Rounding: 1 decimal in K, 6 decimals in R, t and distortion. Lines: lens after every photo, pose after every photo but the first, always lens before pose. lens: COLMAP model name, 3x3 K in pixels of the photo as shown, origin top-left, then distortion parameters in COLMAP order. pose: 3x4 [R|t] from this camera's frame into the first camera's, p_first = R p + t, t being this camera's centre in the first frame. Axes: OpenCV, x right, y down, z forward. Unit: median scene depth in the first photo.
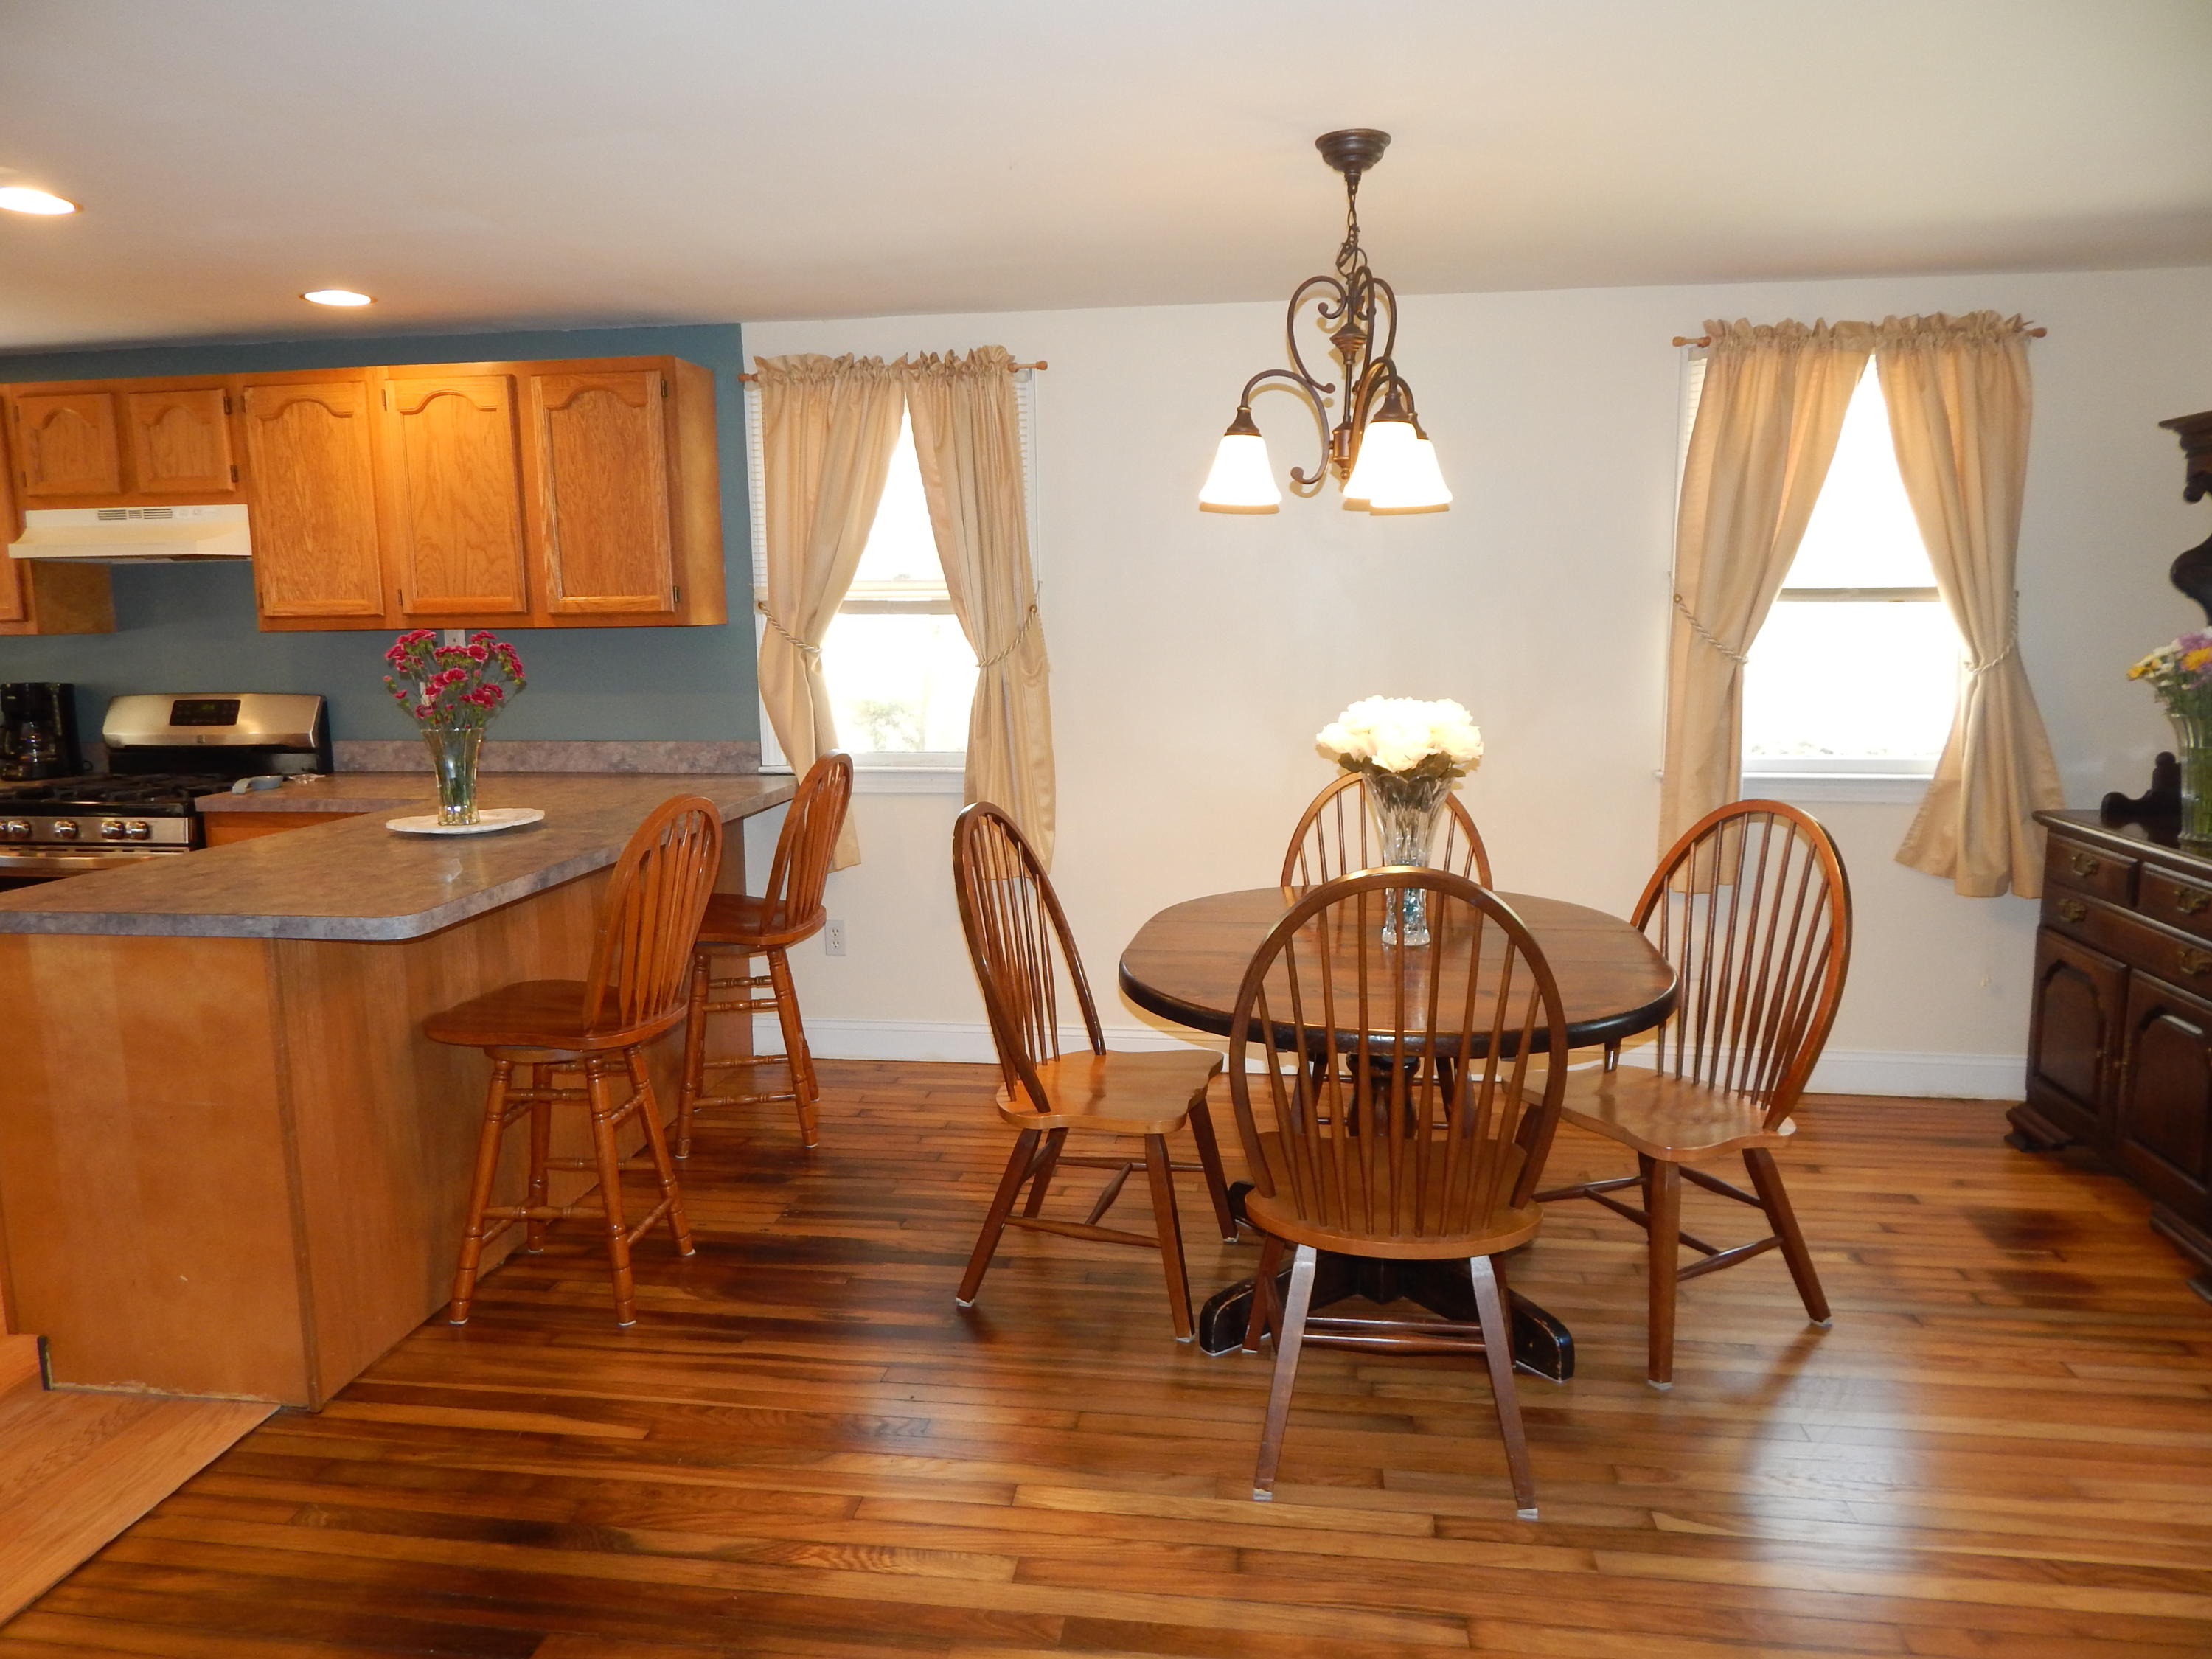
lens RADIAL K [[1437.0, 0, 1105.8], [0, 1437.0, 821.6], [0, 0, 1]] dist [-0.004005, -0.000393]
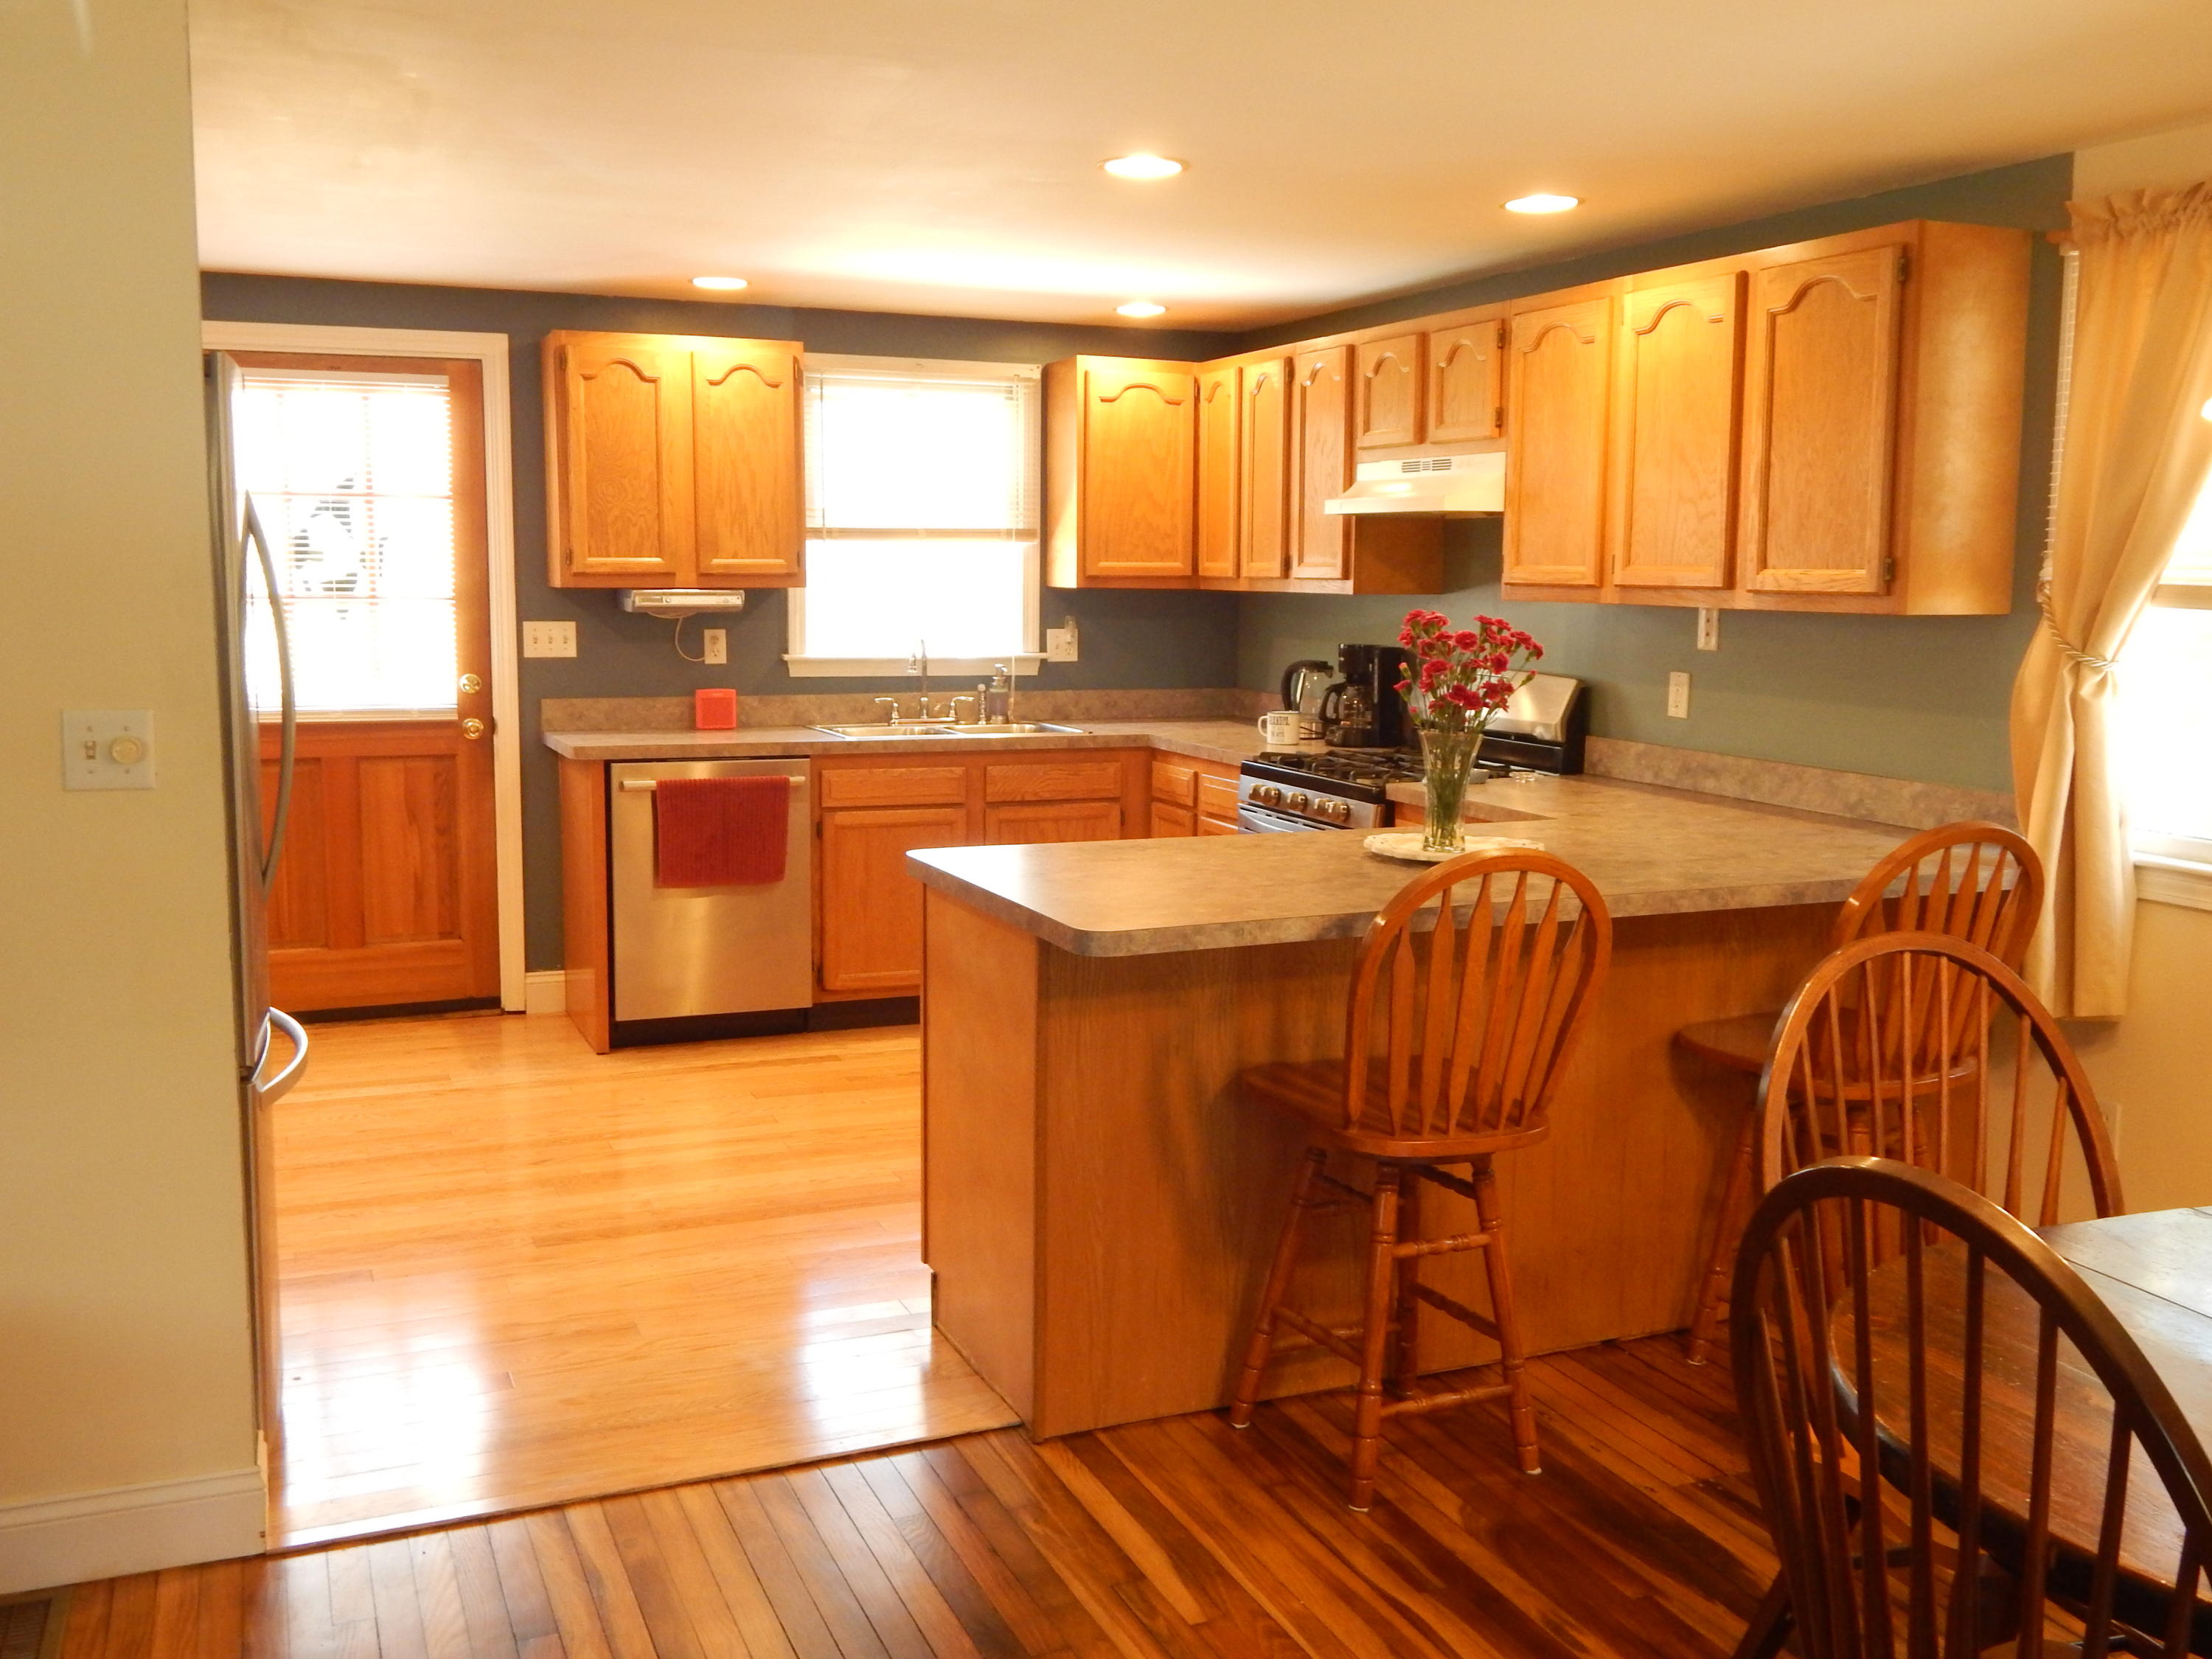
lens RADIAL K [[1995.7, 0, 1114.2], [0, 1995.7, 824.8], [0, 0, 1]] dist [-0.005744, 0.012006]
pose [[0.517854, 0.130138, -0.845512, 0.322875], [-0.139401, 0.987988, 0.066688, -0.049411], [0.844035, 0.083331, 0.529775, 0.195917]]
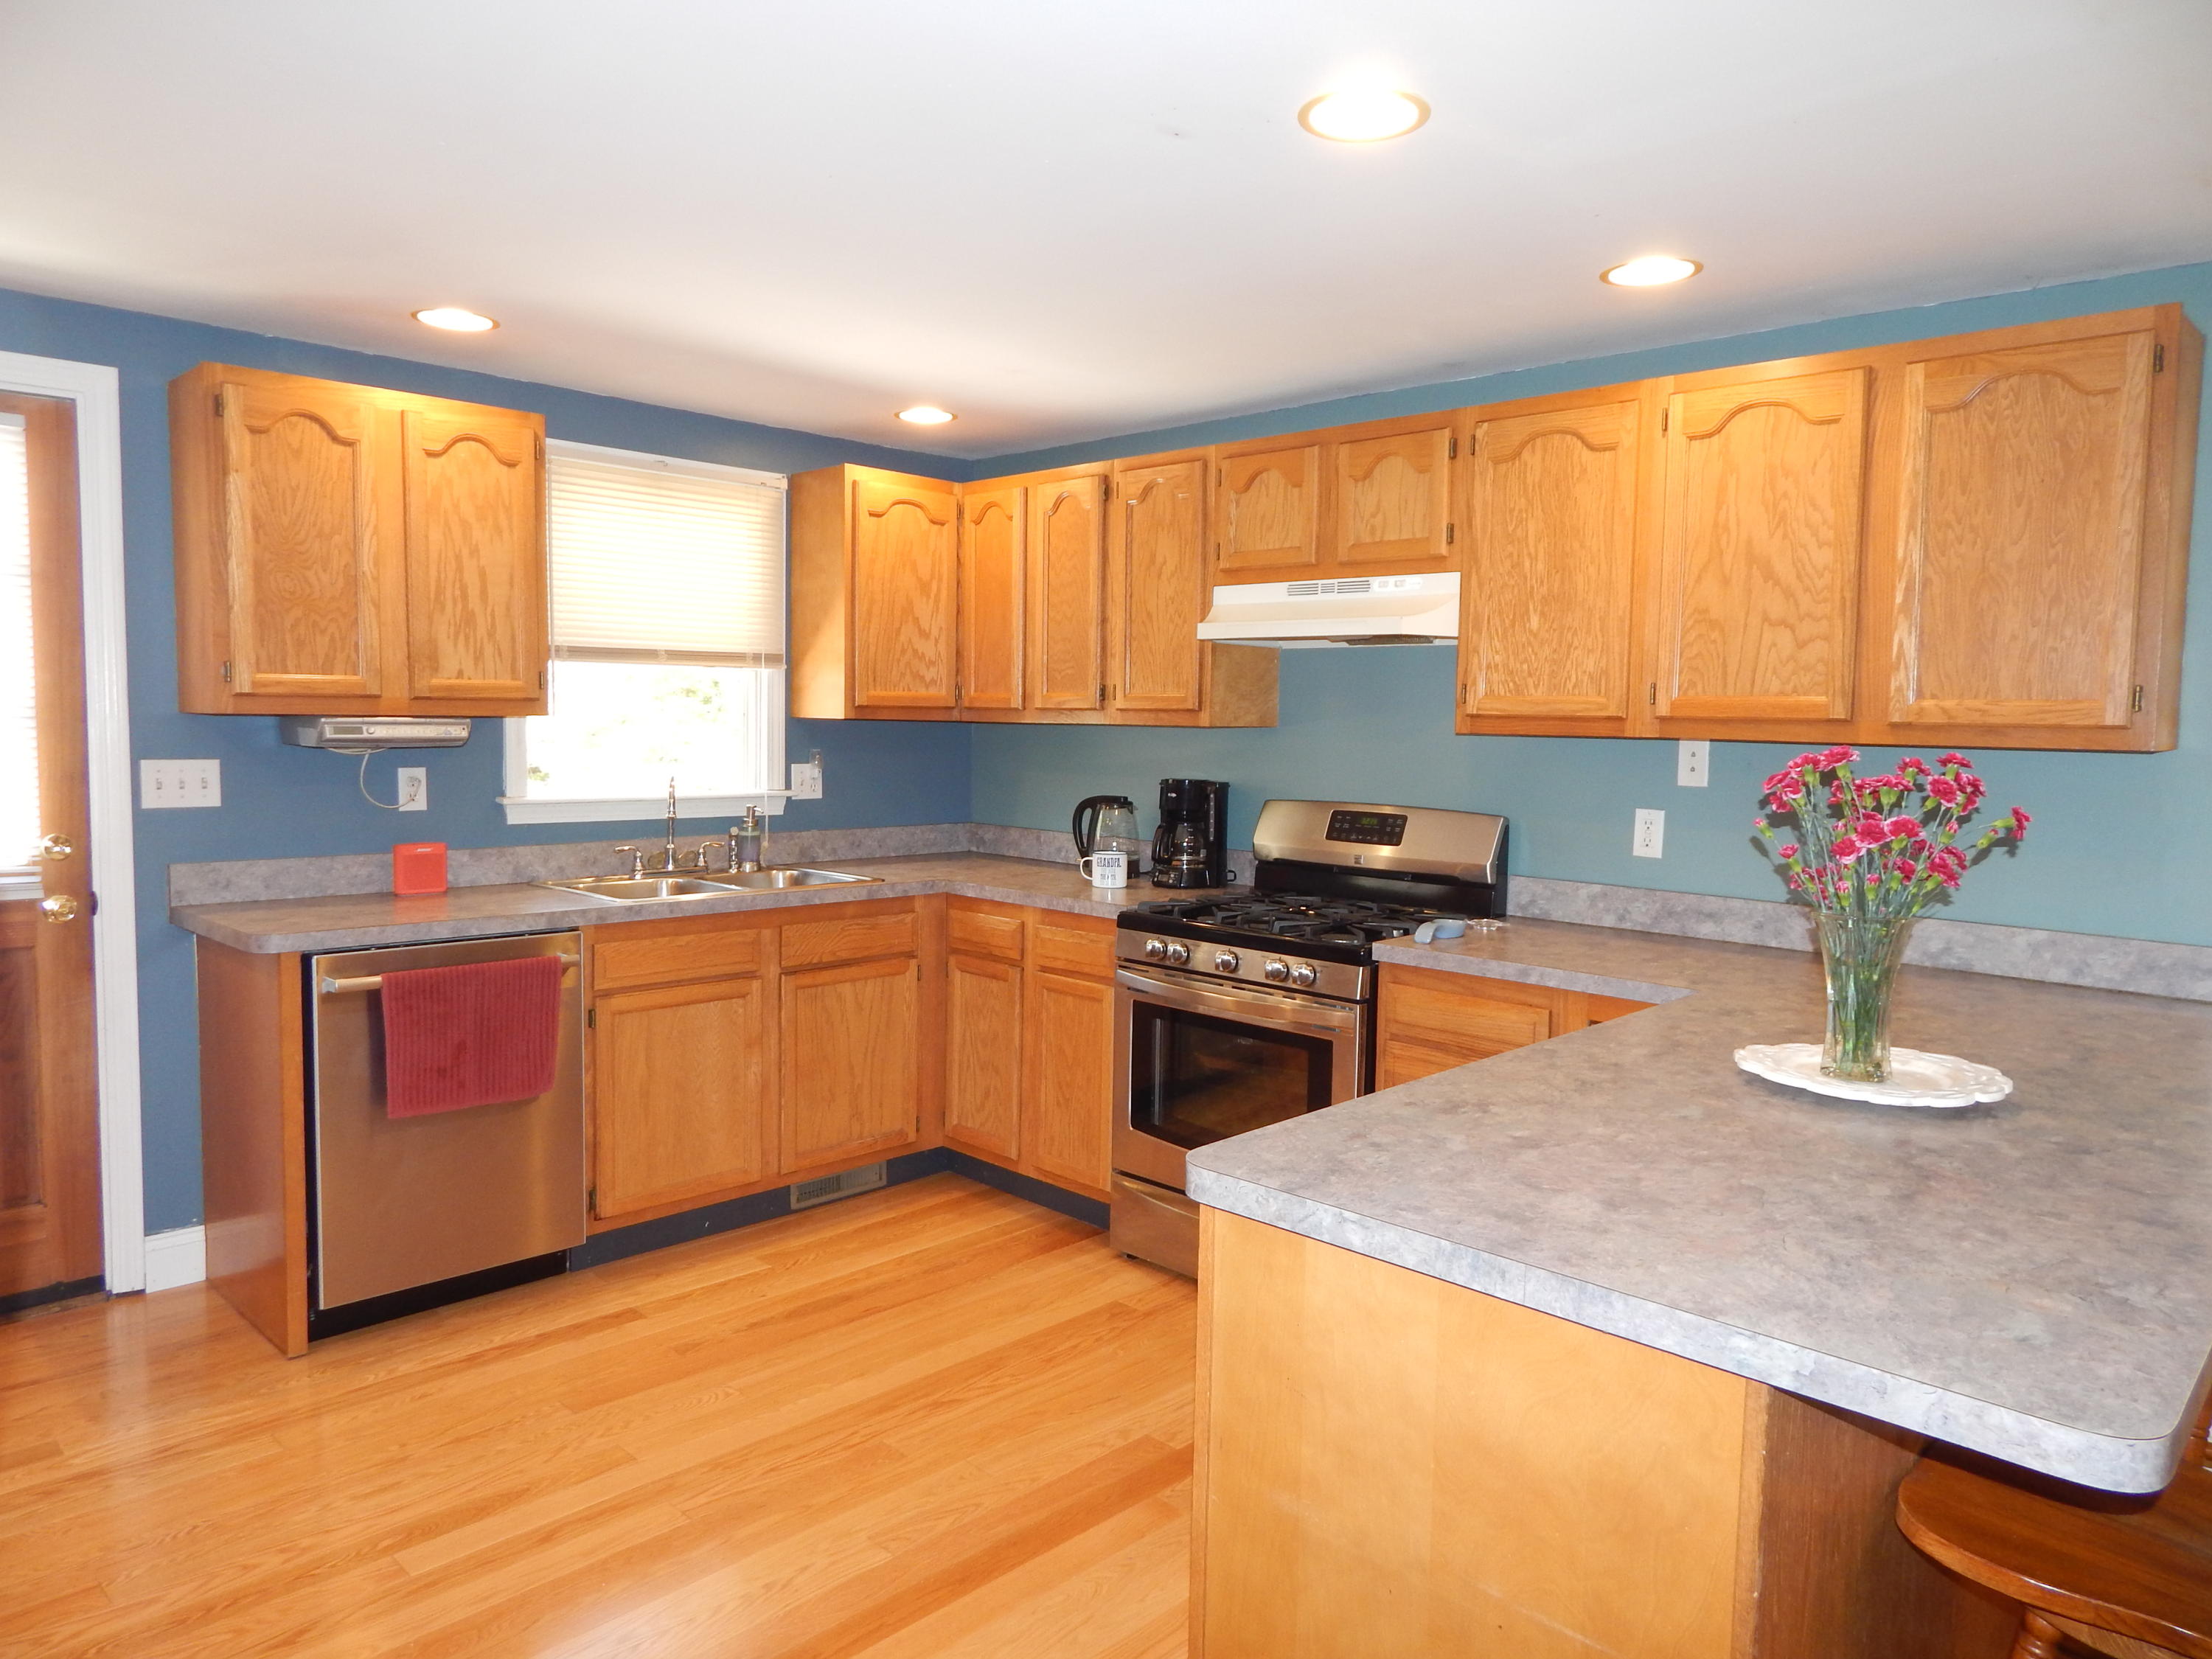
lens RADIAL K [[1464.1, 0, 1115.7], [0, 1464.1, 823.8], [0, 0, 1]] dist [-0.002352, -0.003184]
pose [[0.808652, 0.072528, -0.583799, -0.280842], [-0.113178, 0.993013, -0.033402, -0.037458], [0.577297, 0.093084, 0.811211, 0.261837]]
